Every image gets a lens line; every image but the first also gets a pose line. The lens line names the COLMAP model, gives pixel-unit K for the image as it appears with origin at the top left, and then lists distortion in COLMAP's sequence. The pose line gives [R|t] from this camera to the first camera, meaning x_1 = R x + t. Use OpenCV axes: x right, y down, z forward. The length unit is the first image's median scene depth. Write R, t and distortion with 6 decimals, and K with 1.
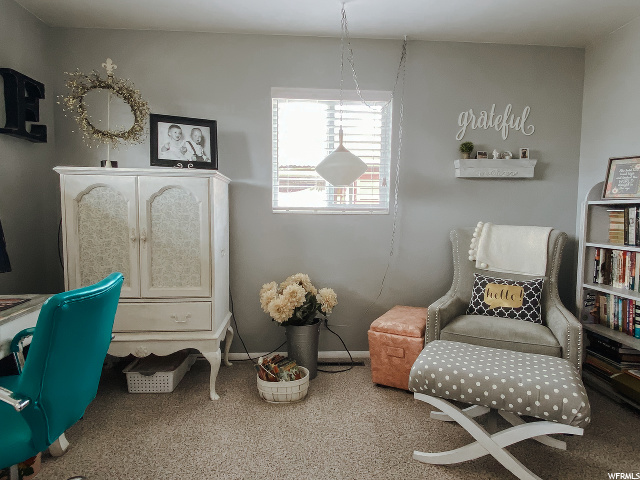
lens RADIAL K [[370.3, 0, 311.4], [0, 370.3, 239.7], [0, 0, 1]] dist [-0.004419, -0.002992]
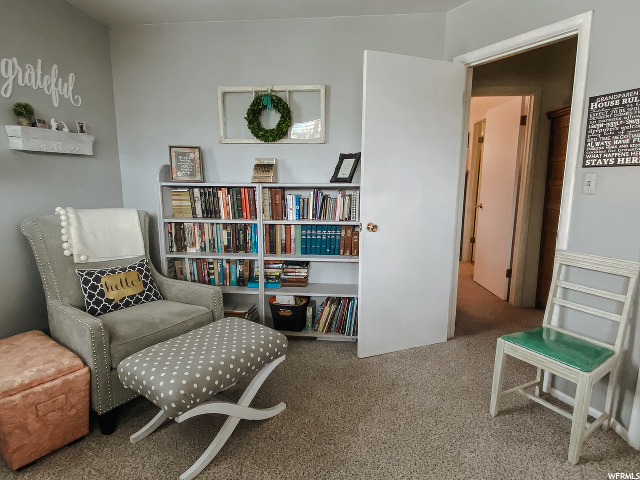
lens RADIAL K [[370.3, 0, 311.4], [0, 370.3, 239.7], [0, 0, 1]] dist [-0.004419, -0.002992]
pose [[0.146980, -0.173700, 0.973769, -0.317535], [0.066818, 0.983955, 0.165432, -0.087972], [-0.986880, 0.040750, 0.156228, 0.366887]]
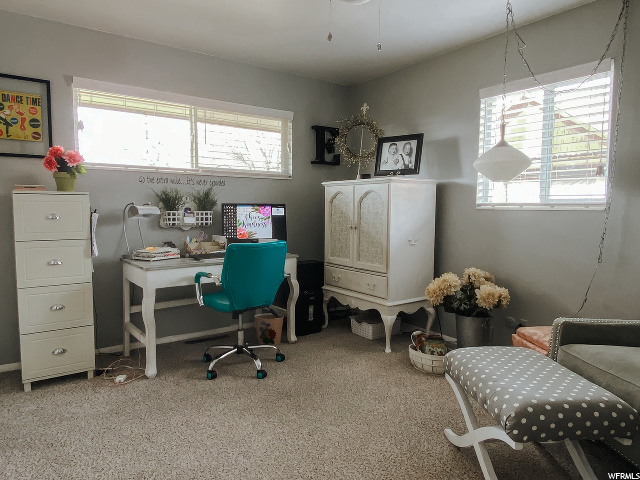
lens RADIAL K [[408.4, 0, 320.0], [0, 408.4, 240.0], [0, 0, 1]] dist [-0.001300, -0.000323]
pose [[0.525568, 0.060574, -0.848593, 0.755539], [-0.057809, 0.997699, 0.035415, -0.001999], [0.848785, 0.030443, 0.527860, 0.021721]]
